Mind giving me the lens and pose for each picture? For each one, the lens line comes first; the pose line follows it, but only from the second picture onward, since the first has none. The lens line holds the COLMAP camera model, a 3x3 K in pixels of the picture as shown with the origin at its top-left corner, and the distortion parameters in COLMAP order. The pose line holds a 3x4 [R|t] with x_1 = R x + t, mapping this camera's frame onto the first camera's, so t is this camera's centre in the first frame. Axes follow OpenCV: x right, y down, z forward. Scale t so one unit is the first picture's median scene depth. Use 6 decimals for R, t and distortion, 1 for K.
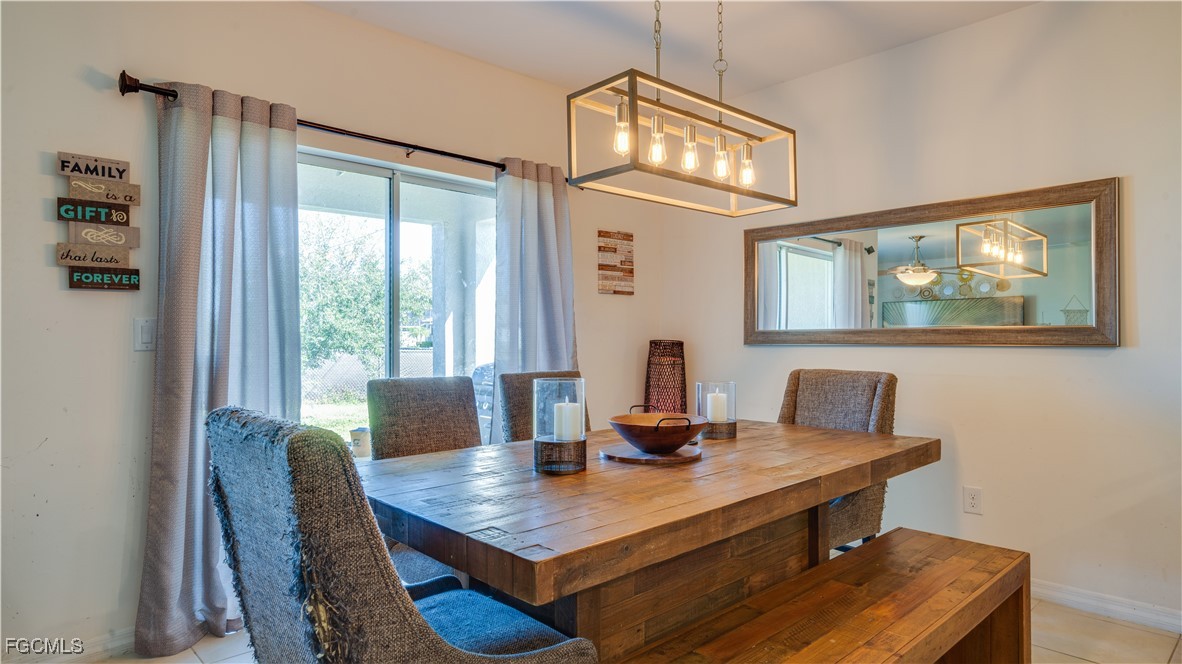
lens RADIAL K [[674.5, 0, 584.5], [0, 674.5, 329.7], [0, 0, 1]] dist [-0.003602, -0.000901]
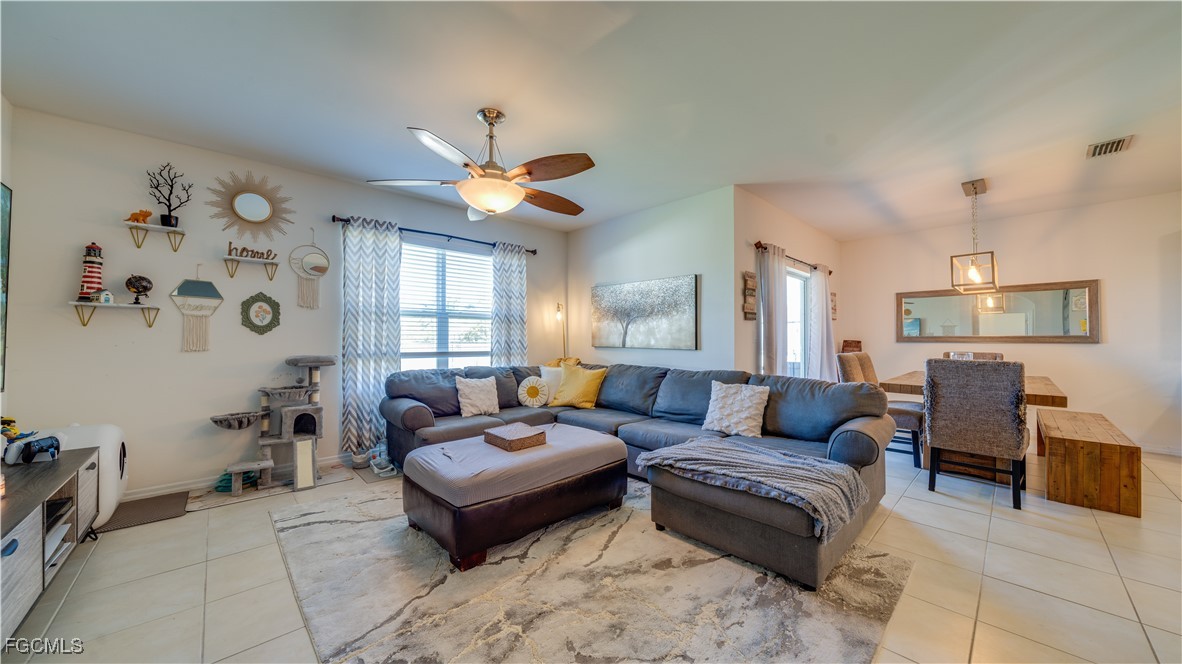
lens RADIAL K [[402.5, 0, 592.0], [0, 402.5, 329.9], [0, 0, 1]] dist [-0.004930, -0.000424]
pose [[0.999979, 0.006265, 0.001328, -1.171688], [-0.006251, 0.999921, -0.010884, 0.001502], [-0.001396, 0.010875, 0.999940, -0.547477]]
